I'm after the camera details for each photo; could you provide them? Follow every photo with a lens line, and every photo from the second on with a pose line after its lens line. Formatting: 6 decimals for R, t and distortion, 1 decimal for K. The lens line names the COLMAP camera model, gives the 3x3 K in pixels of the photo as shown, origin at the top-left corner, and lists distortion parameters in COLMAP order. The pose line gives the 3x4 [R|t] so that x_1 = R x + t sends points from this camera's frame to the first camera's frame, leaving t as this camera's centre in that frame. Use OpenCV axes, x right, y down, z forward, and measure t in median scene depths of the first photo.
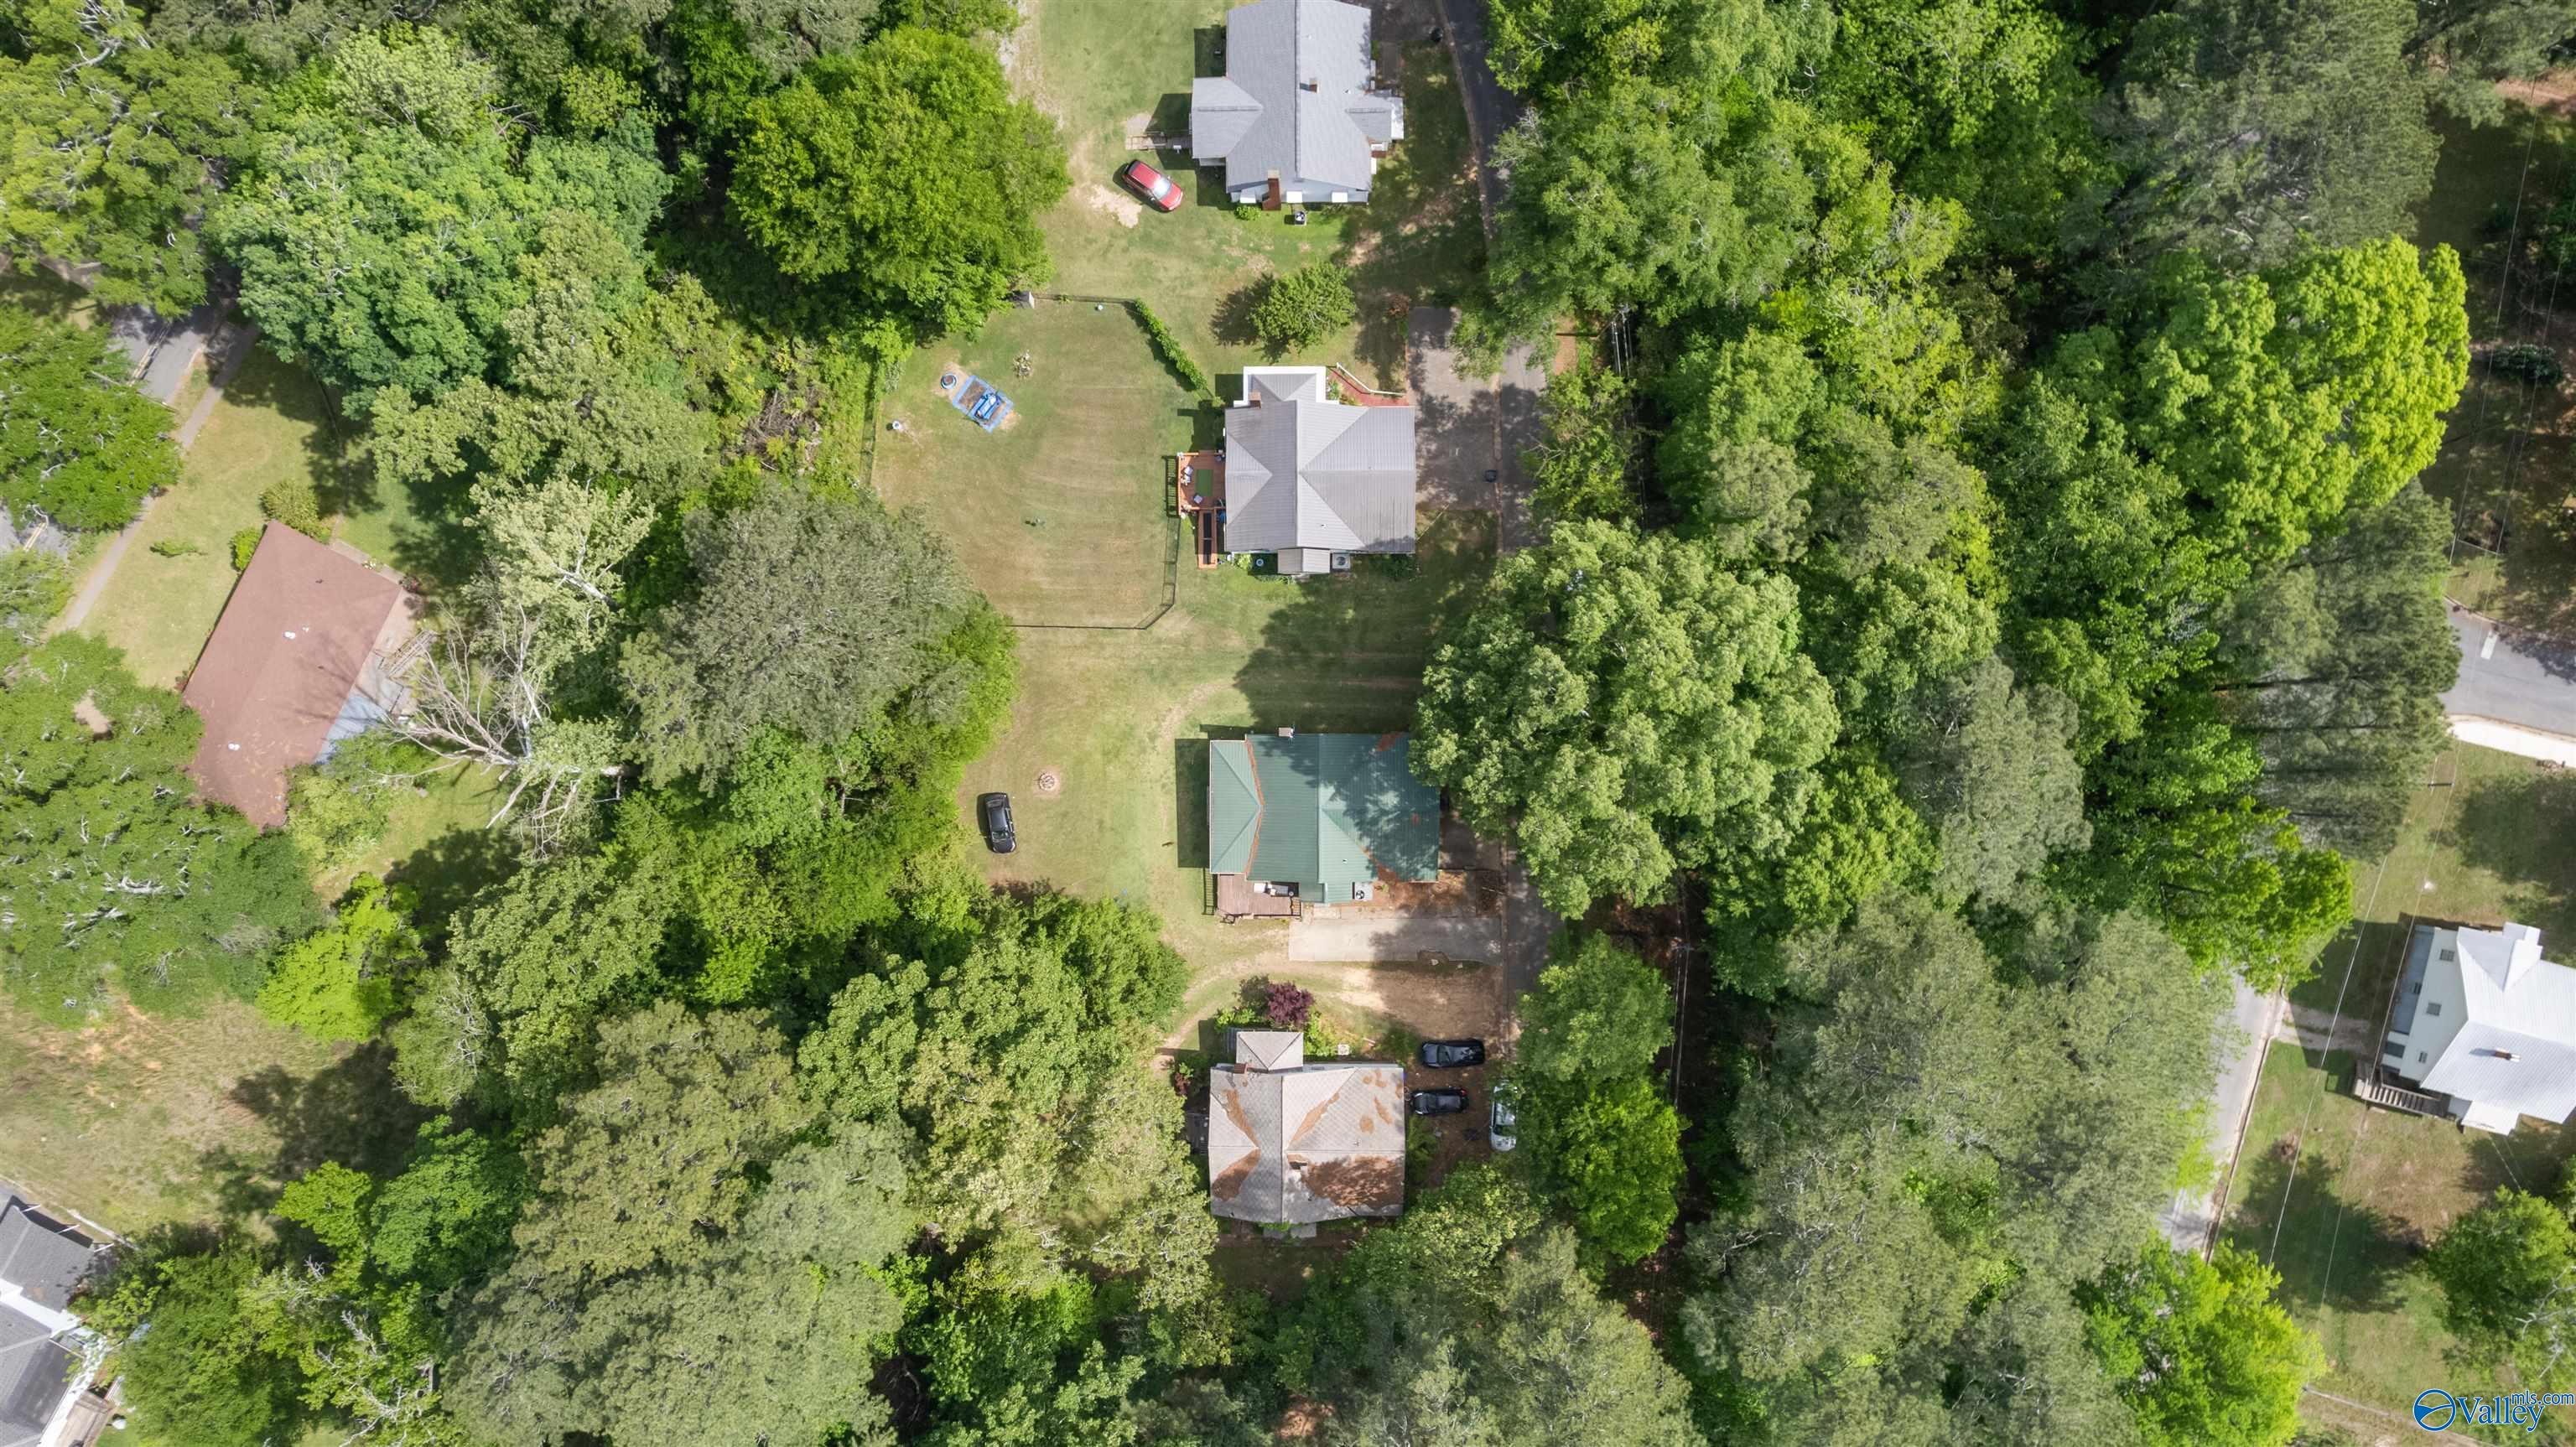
lens RADIAL K [[1635.9, 0, 1293.0], [0, 1635.9, 734.9], [0, 0, 1]] dist [-0.080384, 0.091786]
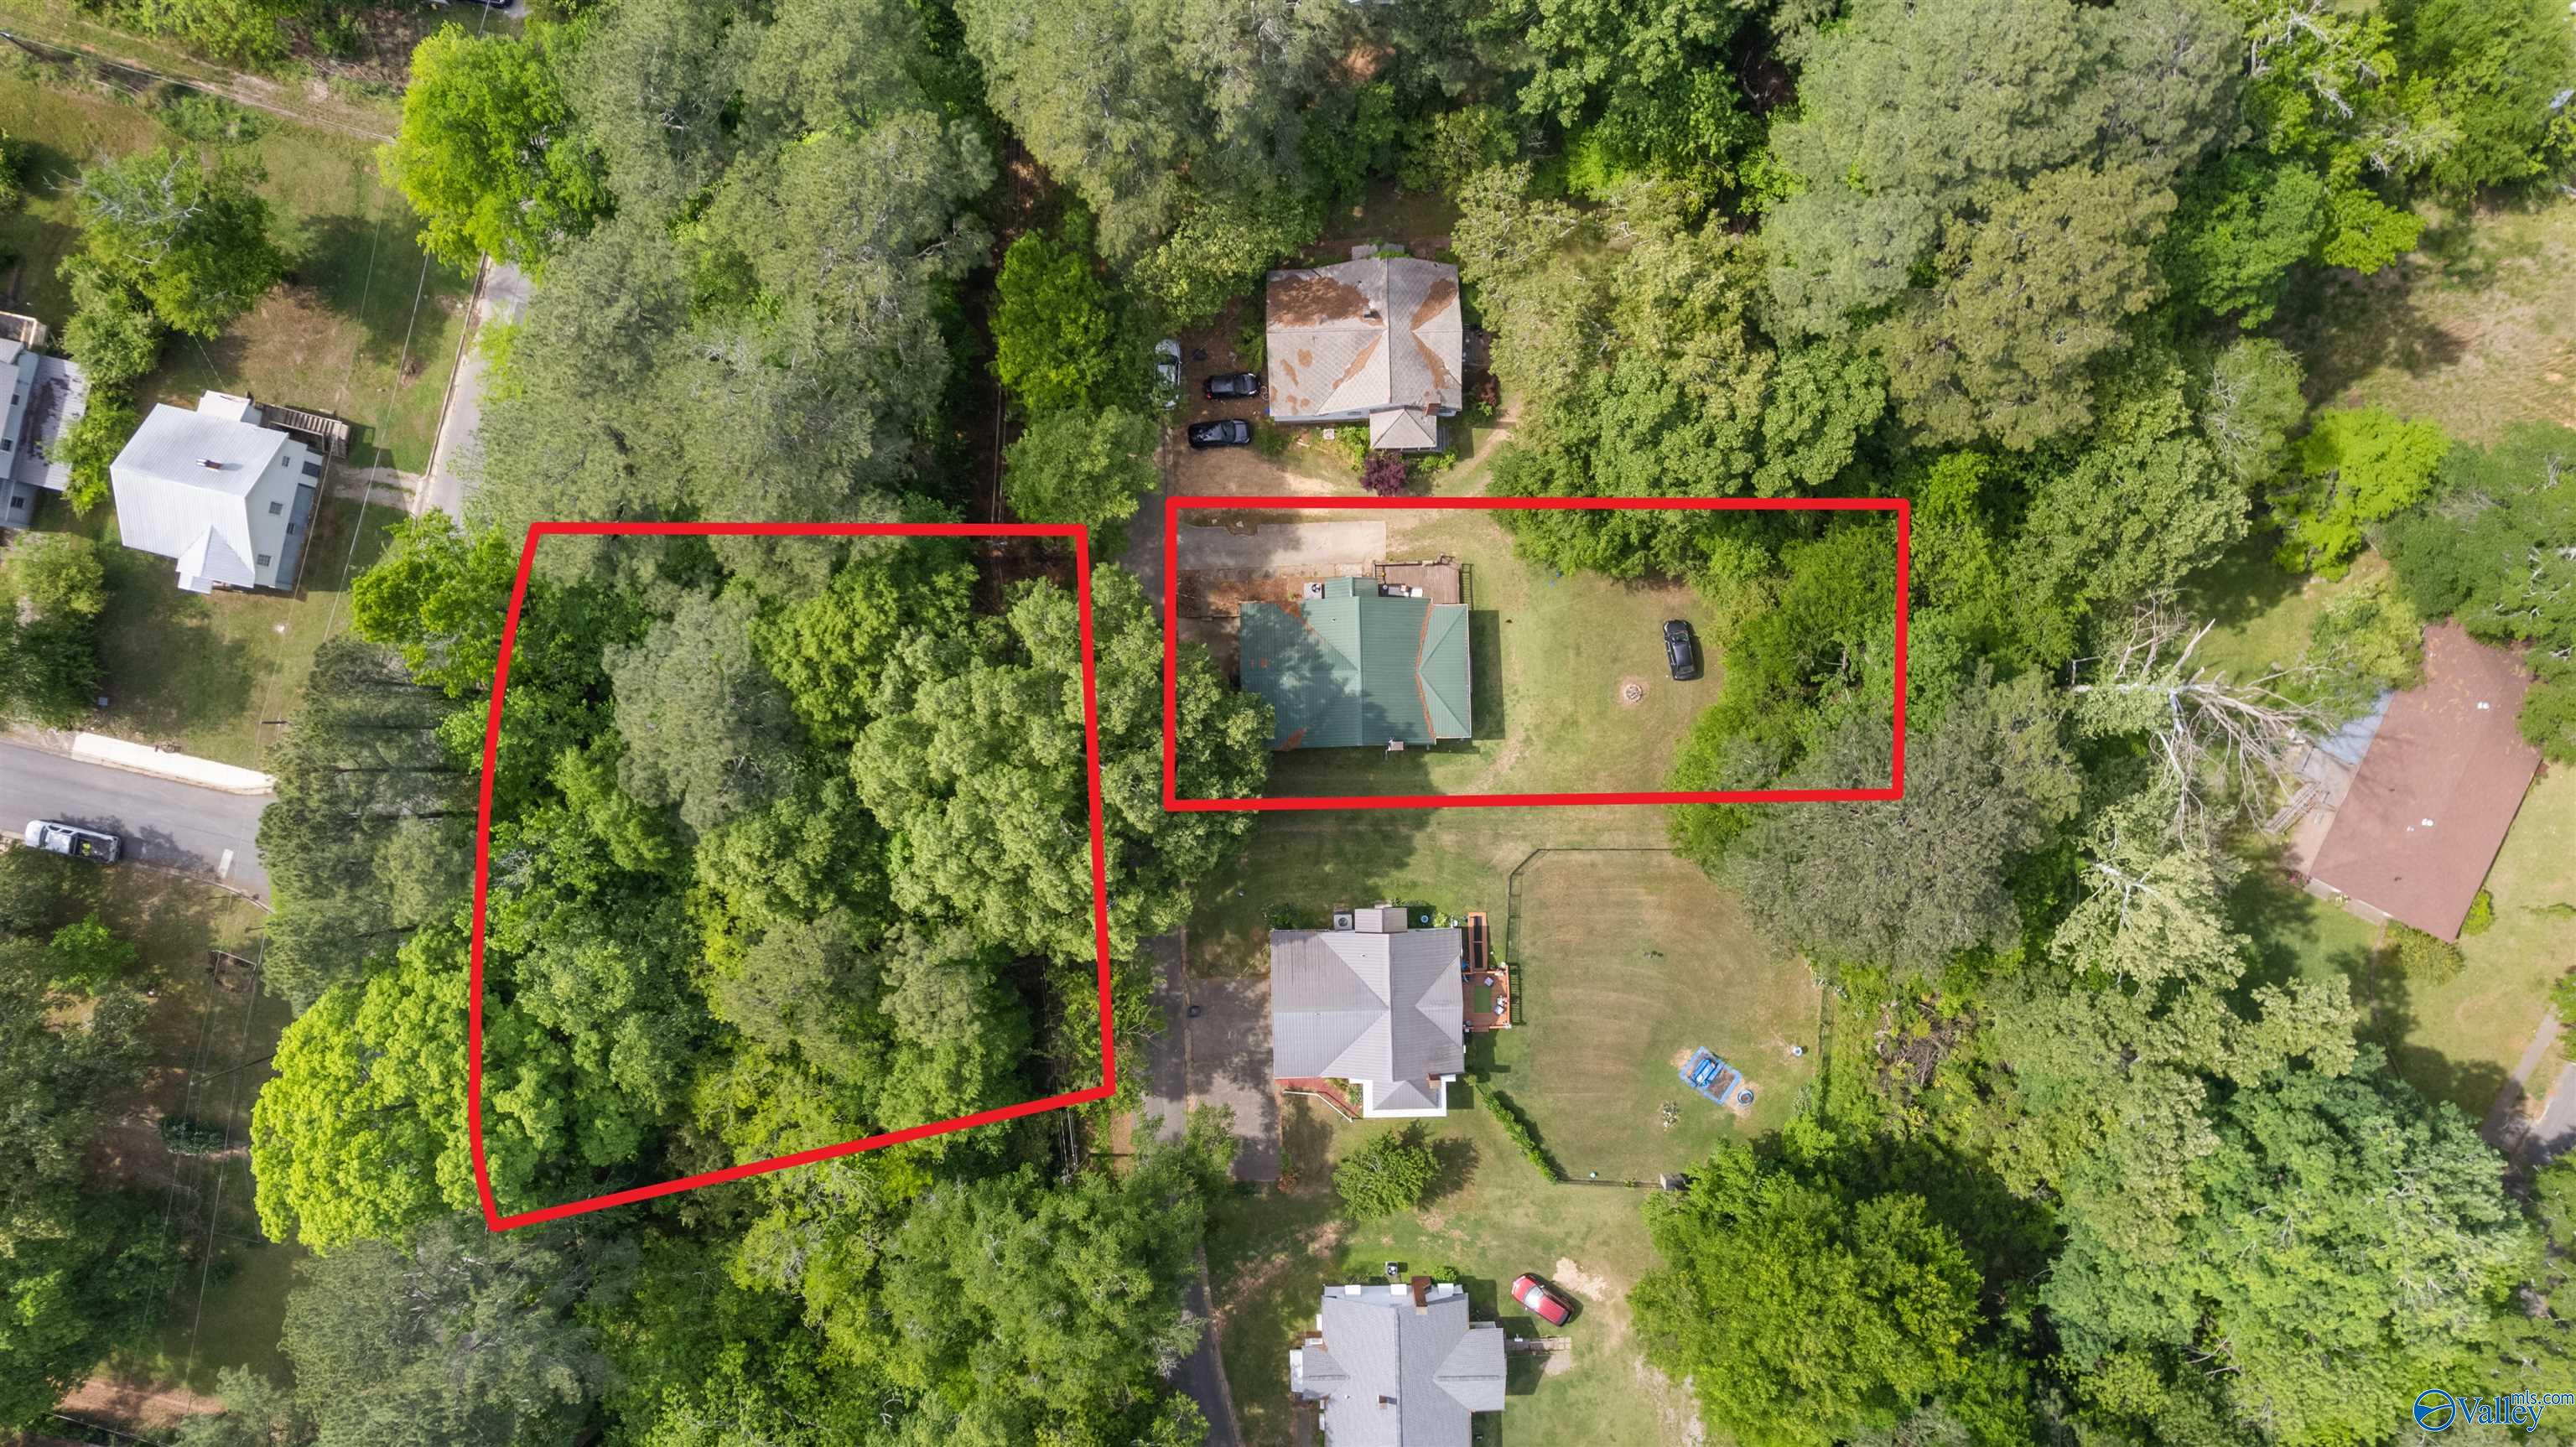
lens RADIAL K [[1635.9, 0, 1293.0], [0, 1635.9, 734.9], [0, 0, 1]] dist [-0.080384, 0.091786]
pose [[-0.998622, 0.025018, 0.046132, 0.013440], [-0.023758, -0.999335, 0.027664, -0.023731], [0.046794, 0.026530, 0.998552, 0.001731]]
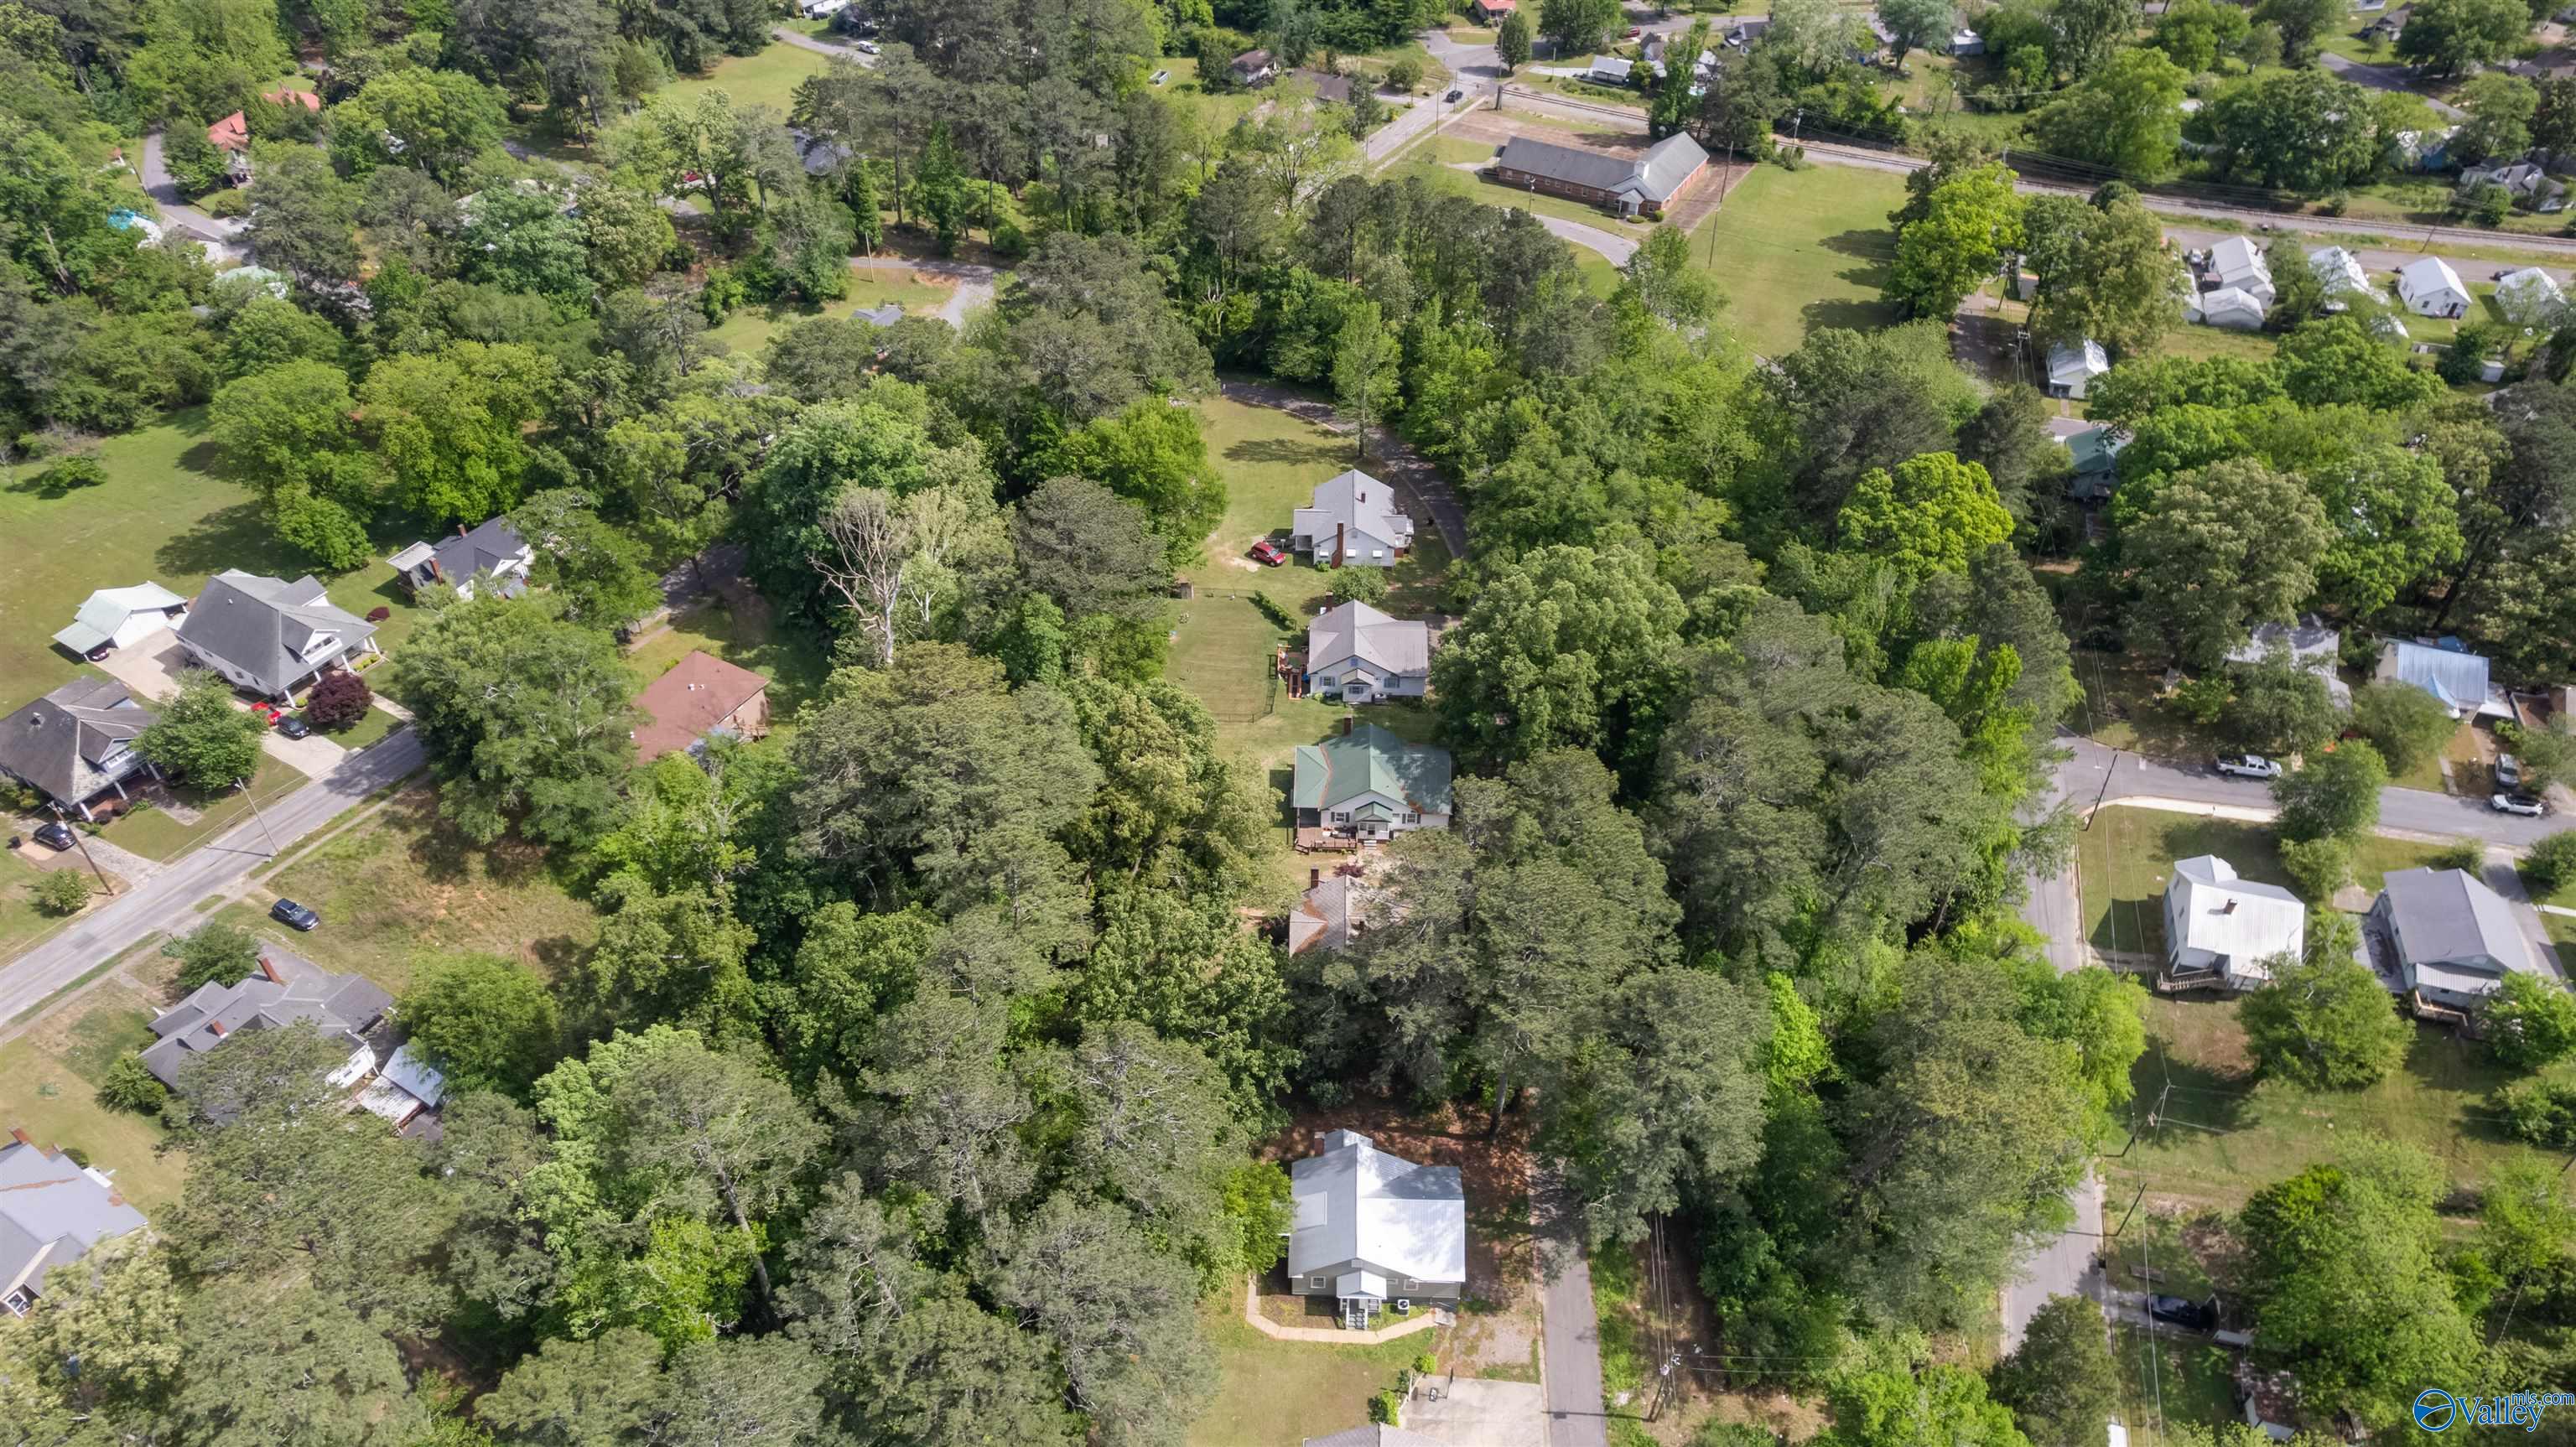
lens RADIAL K [[1635.9, 0, 1293.0], [0, 1635.9, 734.9], [0, 0, 1]] dist [-0.080384, 0.091786]
pose [[0.999068, 0.042760, -0.005876, -0.053384], [-0.032988, 0.668666, -0.742831, 1.312950], [-0.027835, 0.742332, 0.669454, -0.009548]]
